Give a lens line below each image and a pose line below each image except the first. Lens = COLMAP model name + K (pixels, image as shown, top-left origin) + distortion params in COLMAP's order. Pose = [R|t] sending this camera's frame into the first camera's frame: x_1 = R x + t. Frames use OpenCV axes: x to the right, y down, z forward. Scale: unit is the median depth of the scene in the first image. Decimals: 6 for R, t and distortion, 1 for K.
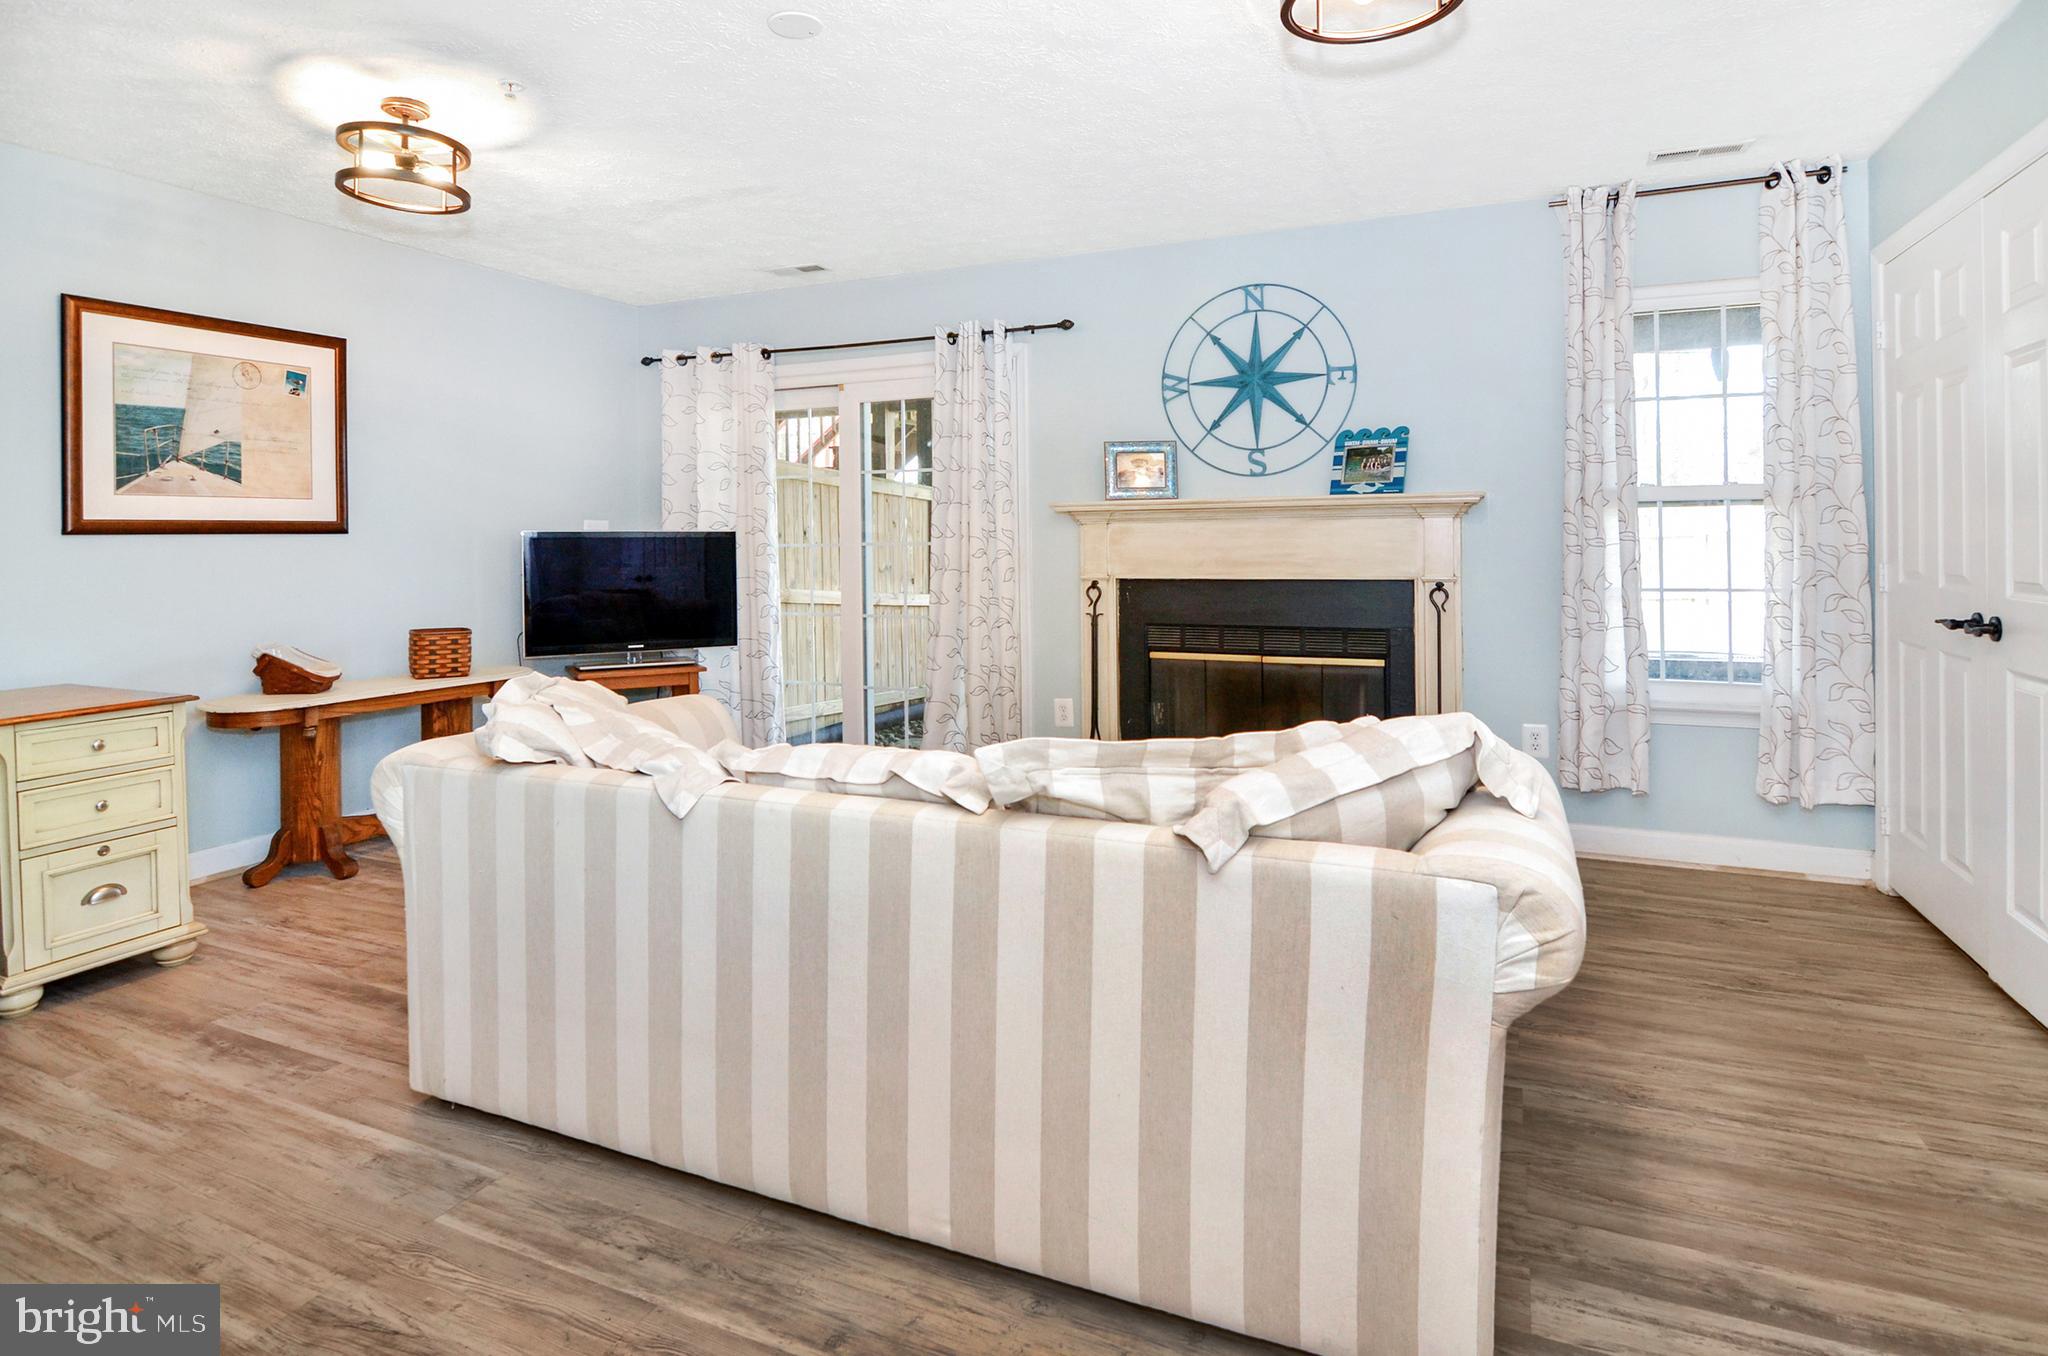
lens RADIAL K [[1070.9, 0, 986.3], [0, 1070.9, 712.5], [0, 0, 1]] dist [-0.011022, -0.010224]
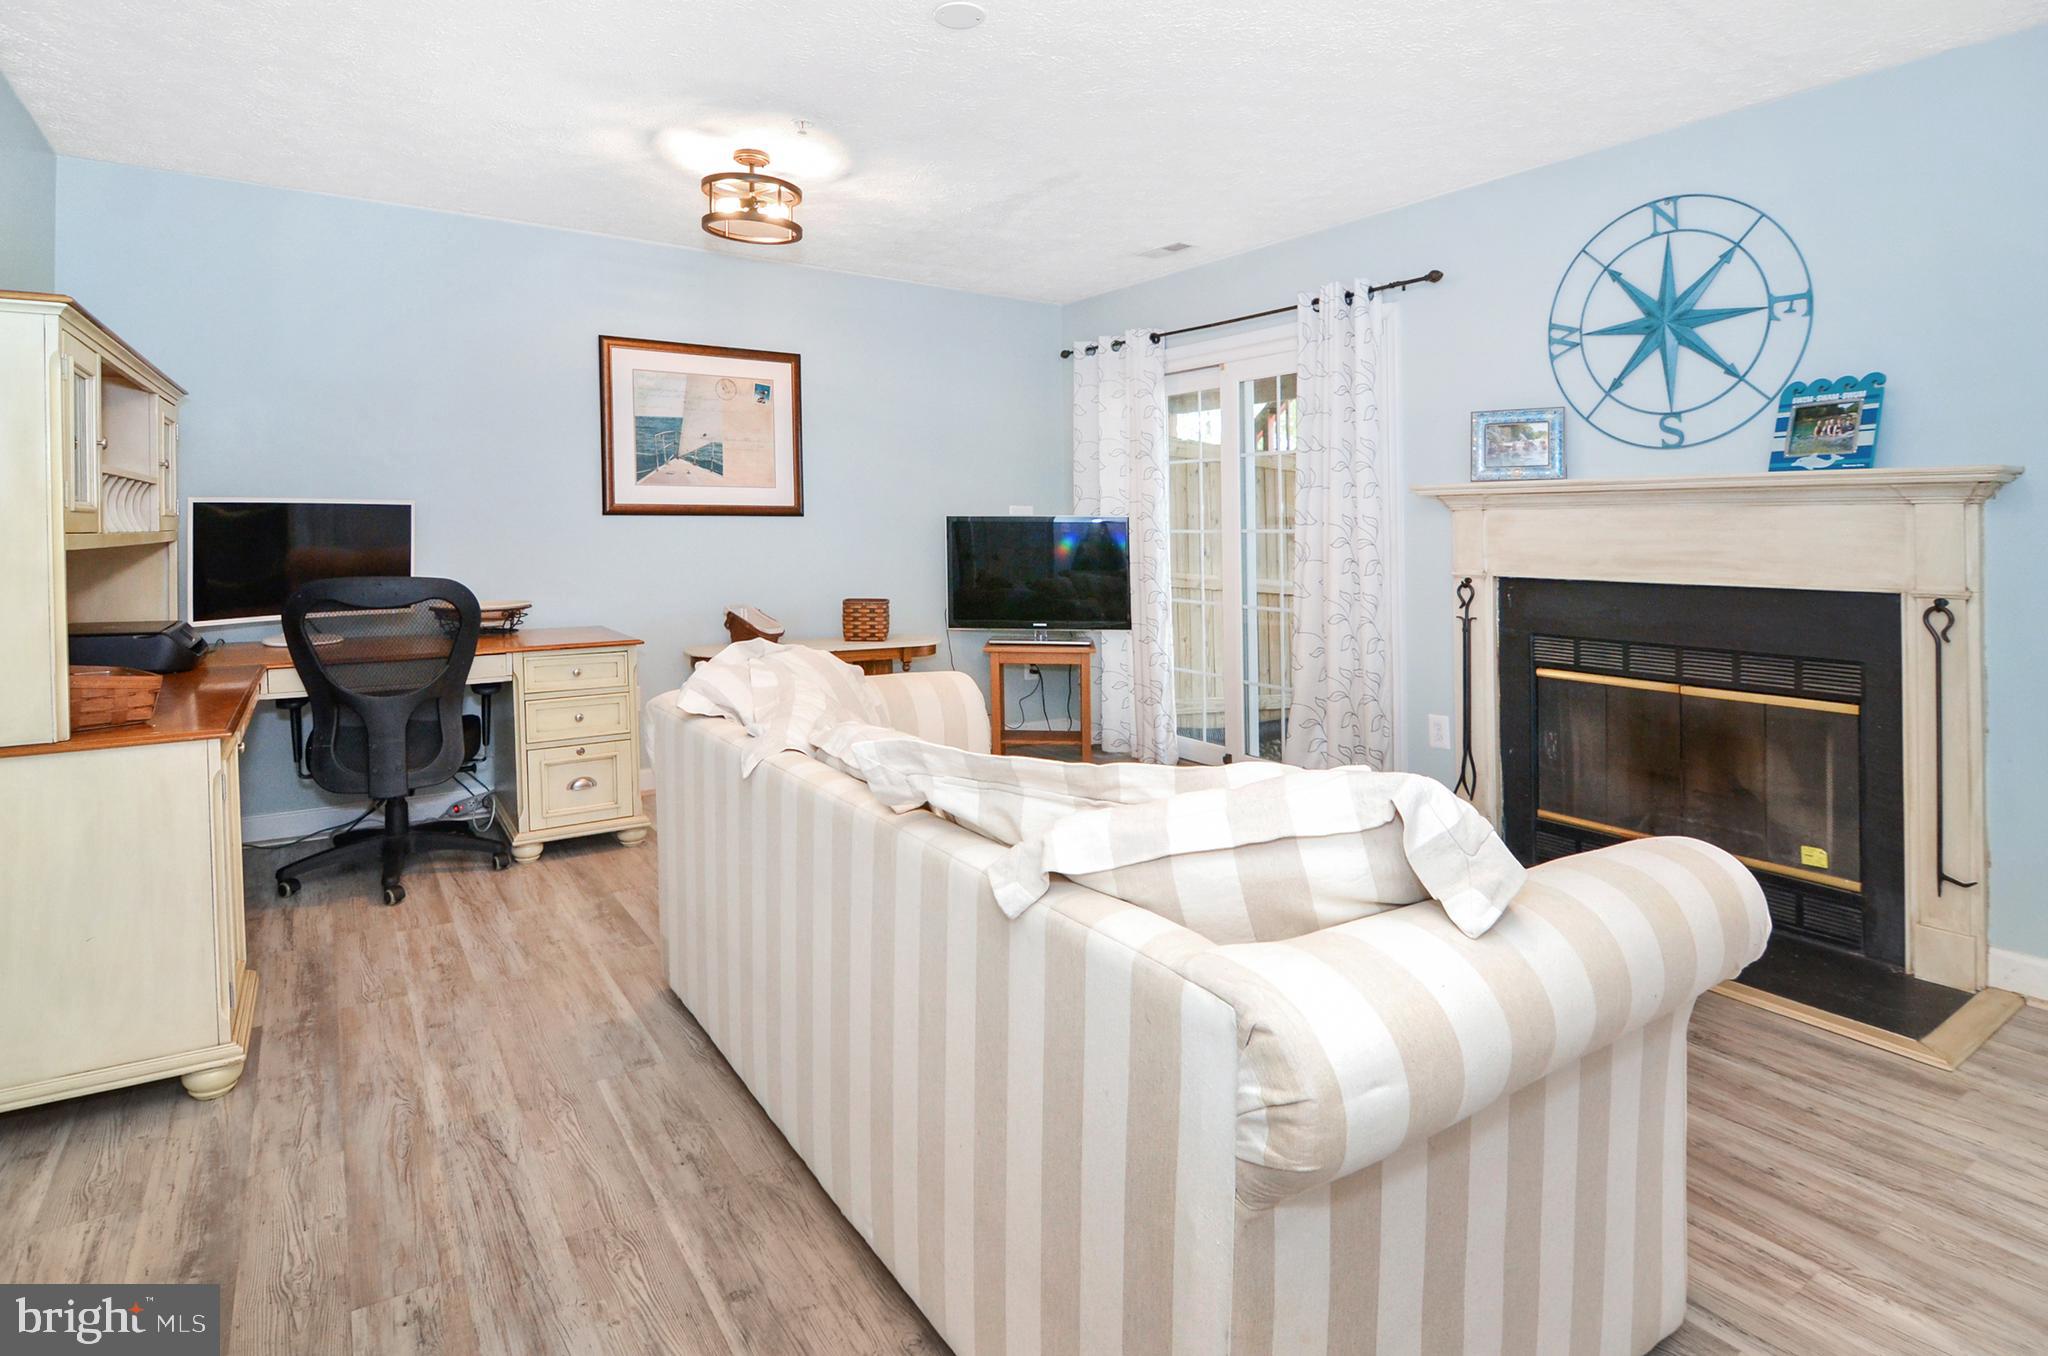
lens RADIAL K [[1070.9, 0, 1013.3], [0, 1070.9, 692.2], [0, 0, 1]] dist [-0.011022, -0.010224]
pose [[0.843581, 0.091666, -0.529120, 0.295723], [-0.094521, 0.995286, 0.021729, -0.022040], [0.528617, 0.031683, 0.848269, 0.123601]]
